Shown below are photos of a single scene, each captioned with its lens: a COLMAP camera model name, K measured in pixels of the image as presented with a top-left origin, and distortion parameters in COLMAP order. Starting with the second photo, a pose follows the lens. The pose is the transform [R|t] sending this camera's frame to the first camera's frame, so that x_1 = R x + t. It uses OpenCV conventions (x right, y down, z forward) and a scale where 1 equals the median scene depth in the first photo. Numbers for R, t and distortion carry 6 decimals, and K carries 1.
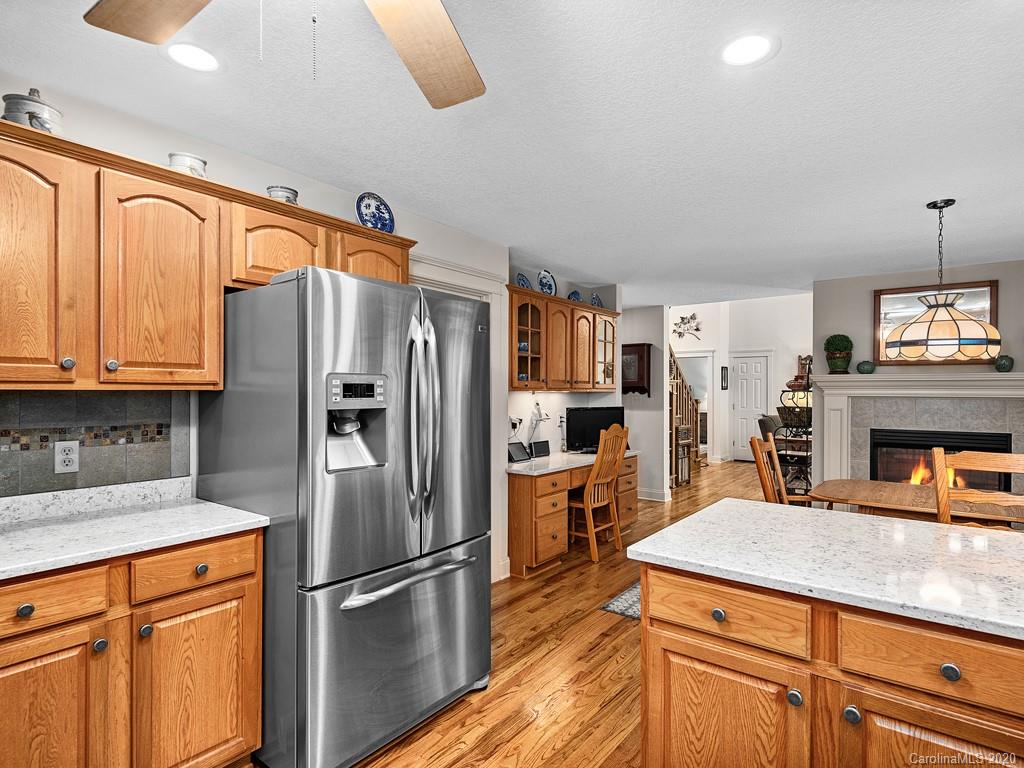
lens RADIAL K [[545.8, 0, 514.3], [0, 545.8, 384.4], [0, 0, 1]] dist [0.013289, -0.006267]
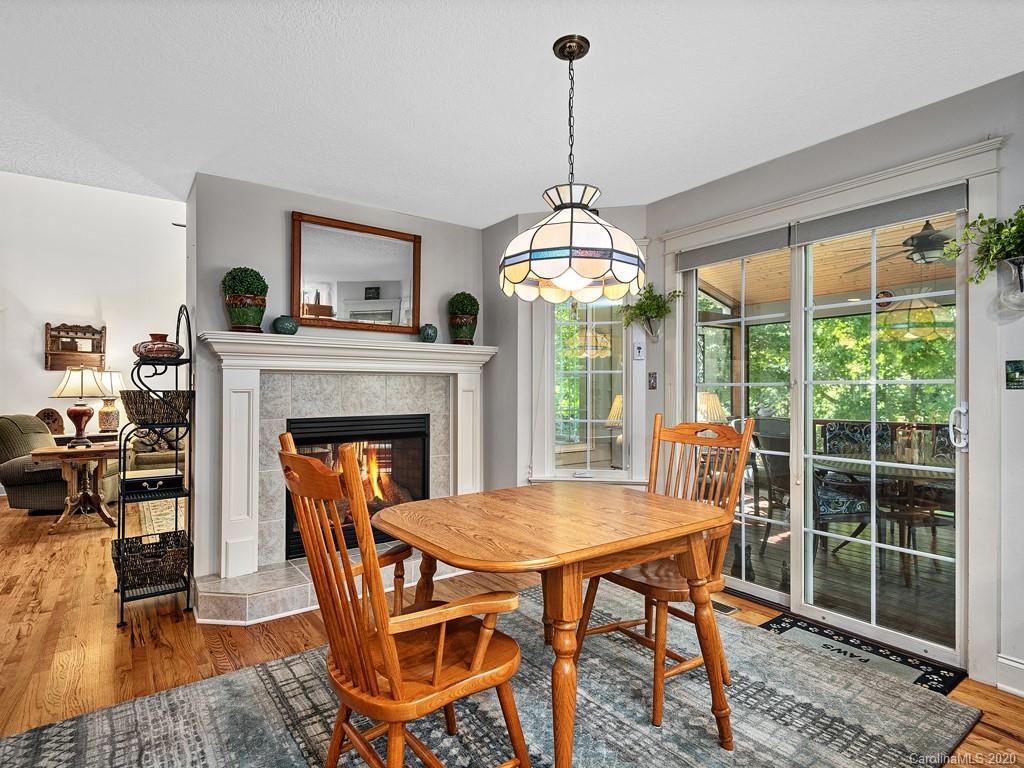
lens RADIAL K [[545.8, 0, 519.7], [0, 545.8, 383.4], [0, 0, 1]] dist [0.013289, -0.006267]
pose [[0.272137, 0.010880, 0.962197, 0.091739], [-0.005779, 0.999937, -0.009672, 0.042403], [-0.962241, -0.002928, 0.272182, 0.551036]]
